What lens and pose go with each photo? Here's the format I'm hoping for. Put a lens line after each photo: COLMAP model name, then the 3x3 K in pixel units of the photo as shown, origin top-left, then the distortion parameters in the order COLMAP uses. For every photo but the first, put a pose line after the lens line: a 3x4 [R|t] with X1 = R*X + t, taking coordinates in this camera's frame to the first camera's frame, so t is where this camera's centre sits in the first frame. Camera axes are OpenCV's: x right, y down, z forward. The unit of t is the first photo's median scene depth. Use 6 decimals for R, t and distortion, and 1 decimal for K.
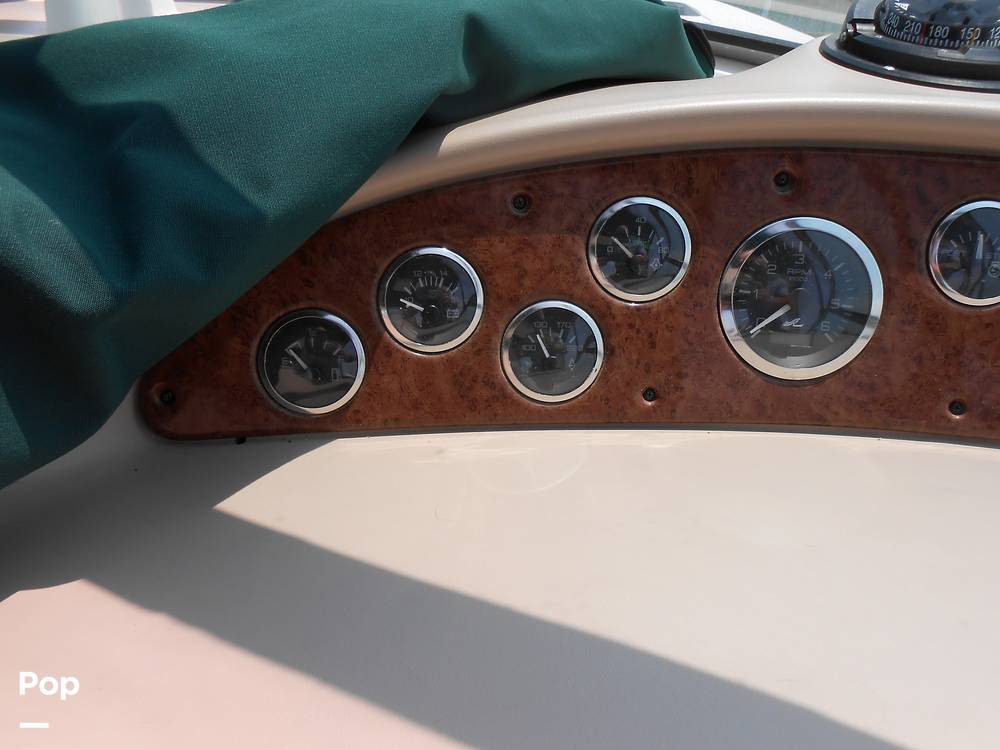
lens RADIAL K [[773.0, 0, 500.0], [0, 773.0, 375.0], [0, 0, 1]] dist [-0.028795, 0.002225]
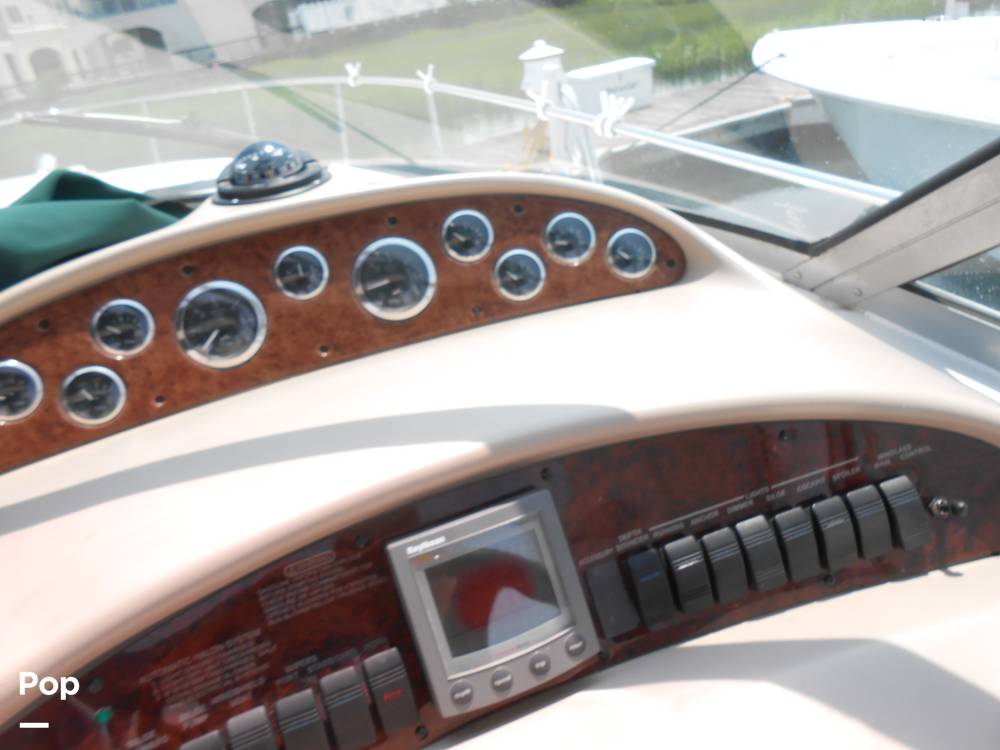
lens RADIAL K [[755.5, 0, 491.1], [0, 755.5, 372.0], [0, 0, 1]] dist [-0.013821, -0.002147]
pose [[0.882267, -0.337870, 0.327795, 0.329828], [0.391151, 0.913594, -0.111117, 0.473979], [-0.261929, 0.226252, 0.938192, -0.885181]]
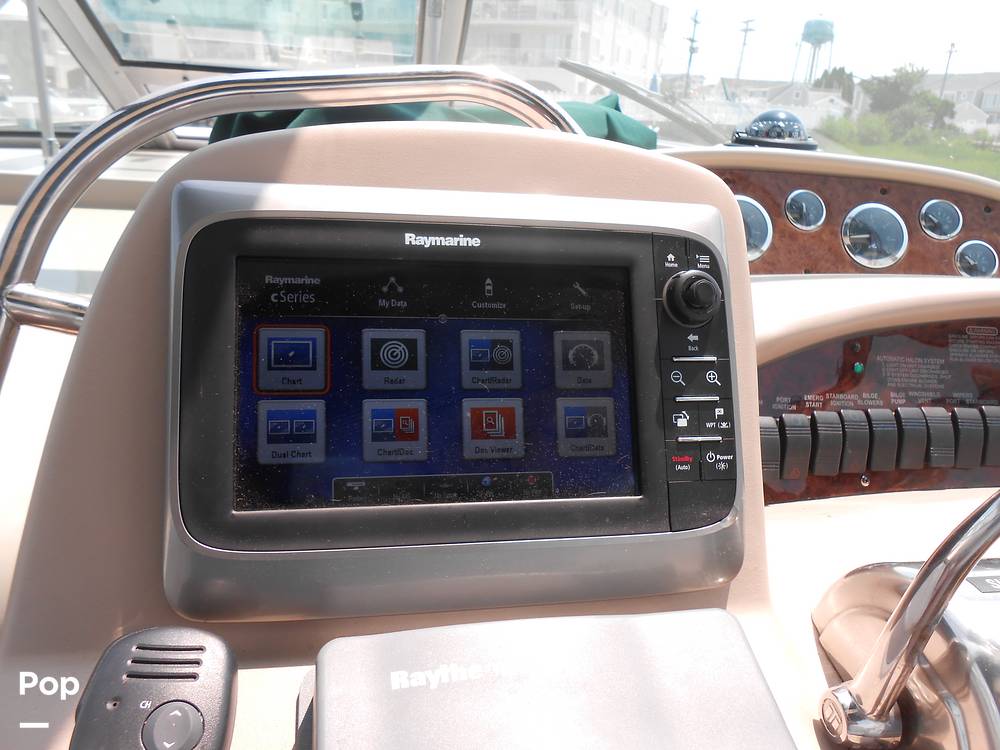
lens RADIAL K [[755.5, 0, 491.1], [0, 755.5, 372.0], [0, 0, 1]] dist [-0.013821, -0.002147]
pose [[0.978547, -0.024980, 0.204503, -0.856403], [0.078599, 0.962811, -0.258491, 0.876604], [-0.190440, 0.269019, 0.944119, -0.943652]]
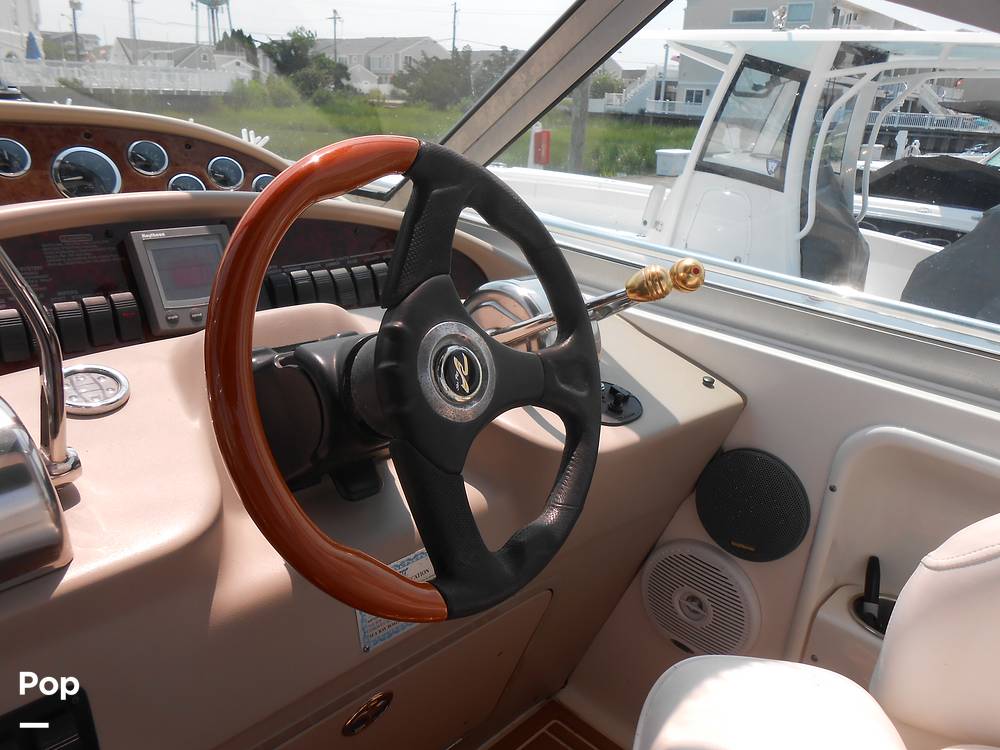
lens RADIAL K [[762.2, 0, 507.1], [0, 762.2, 364.2], [0, 0, 1]] dist [-0.012214, 0.008275]
pose [[0.606292, -0.242898, 0.757239, -0.432400], [0.427111, 0.902678, -0.052422, 1.280496], [-0.670810, 0.355208, 0.651031, -1.486395]]
